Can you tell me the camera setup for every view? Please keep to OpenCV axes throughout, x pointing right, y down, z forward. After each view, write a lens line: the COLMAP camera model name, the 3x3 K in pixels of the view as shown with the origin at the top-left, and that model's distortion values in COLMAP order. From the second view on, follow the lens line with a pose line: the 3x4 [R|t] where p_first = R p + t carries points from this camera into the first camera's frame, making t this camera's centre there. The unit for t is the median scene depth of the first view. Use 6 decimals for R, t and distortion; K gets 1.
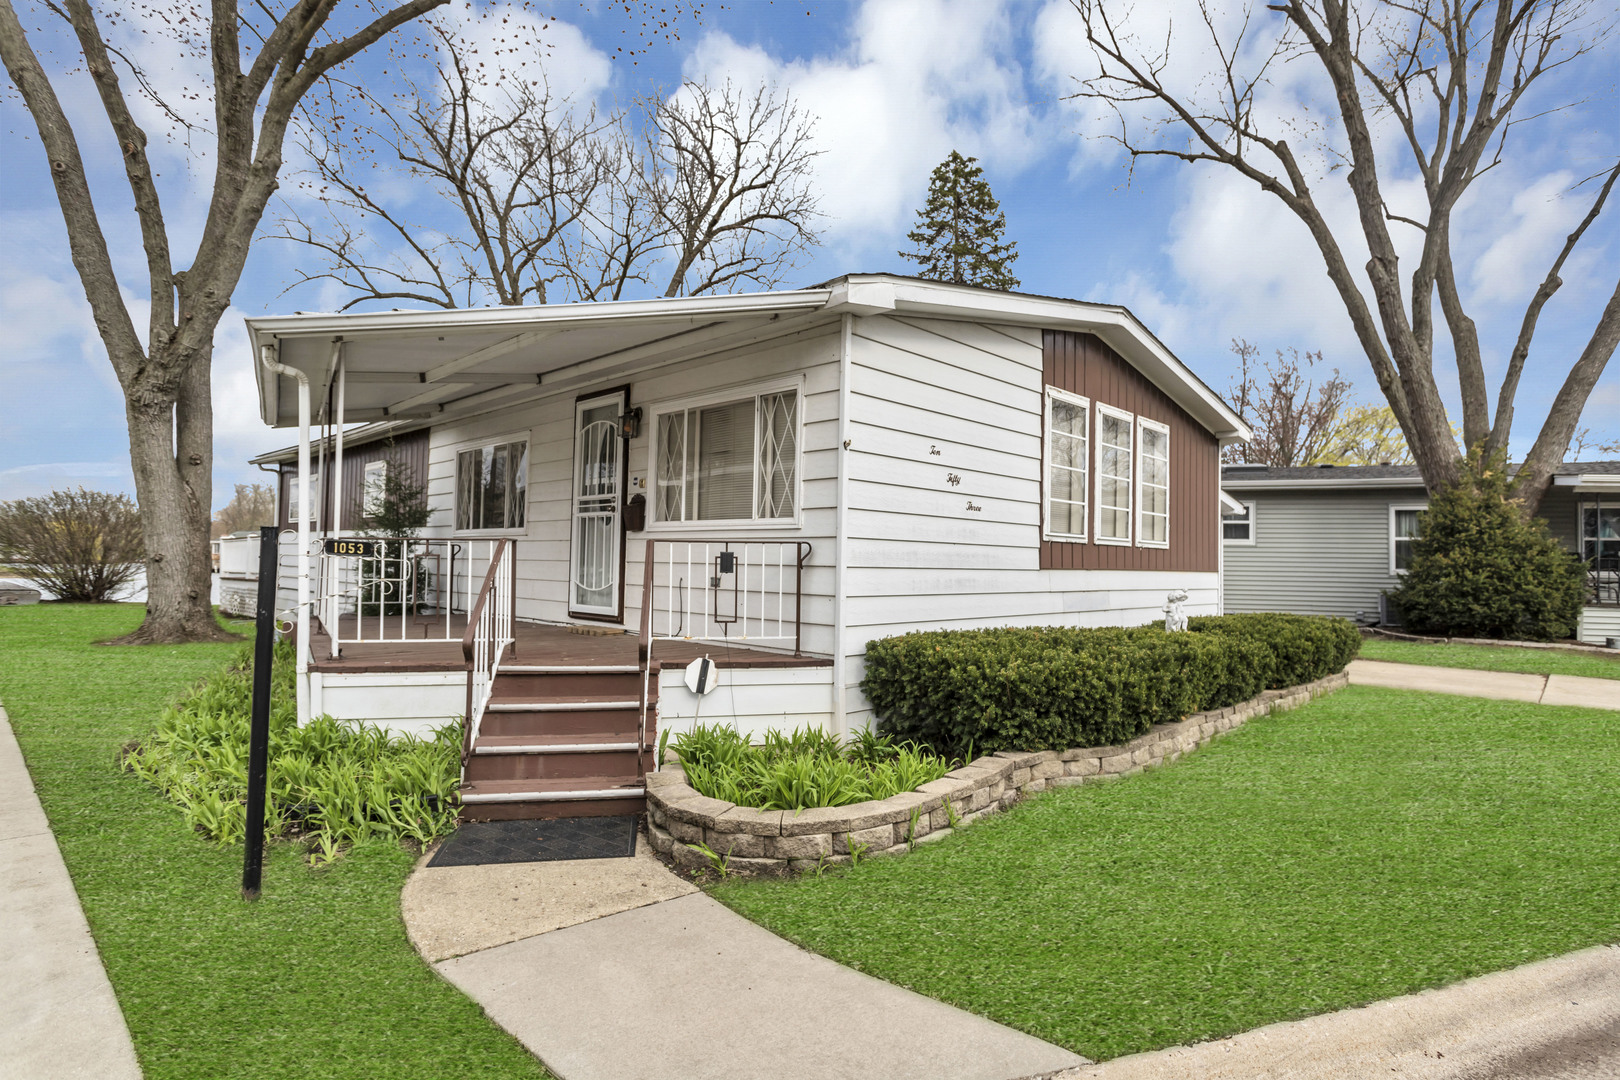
lens RADIAL K [[837.8, 0, 810.0], [0, 837.8, 540.0], [0, 0, 1]] dist [-0.001368, 0.000007]
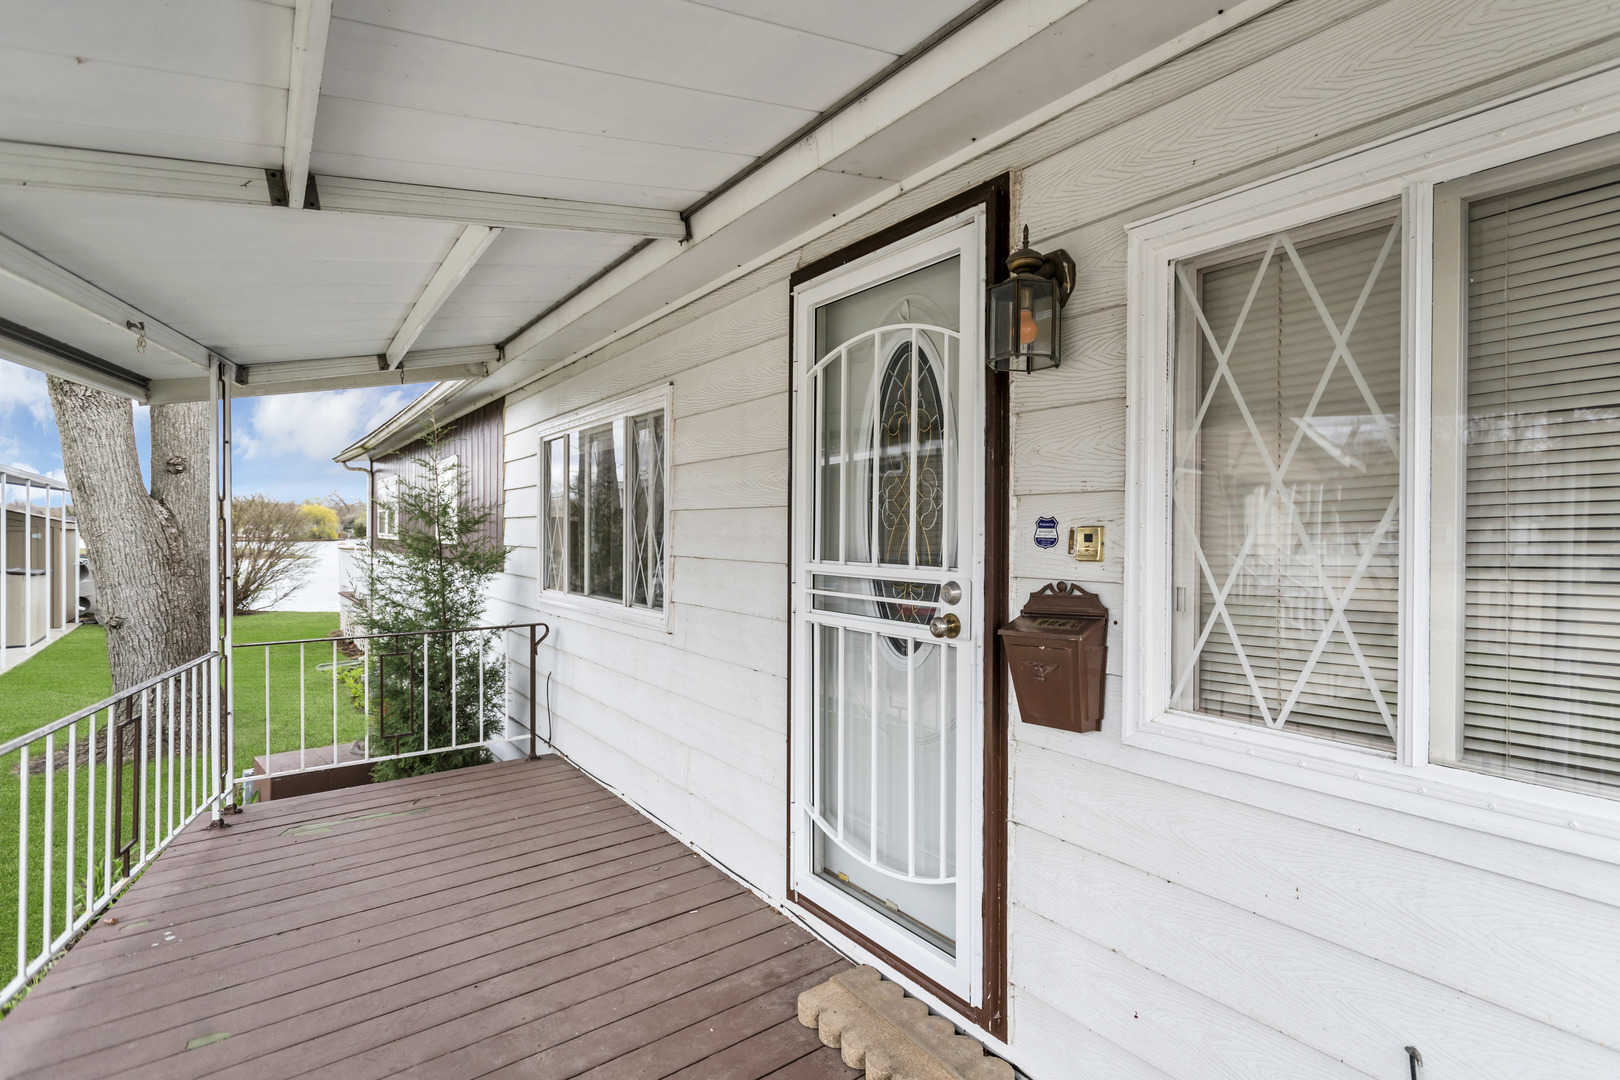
lens RADIAL K [[782.5, 0, 847.9], [0, 782.5, 539.2], [0, 0, 1]] dist [0.001383, 0.000410]
pose [[0.992749, -0.020616, -0.118421, -0.221688], [0.025342, 0.998936, 0.038540, -0.072843], [0.117500, -0.041262, 0.992215, 0.682879]]
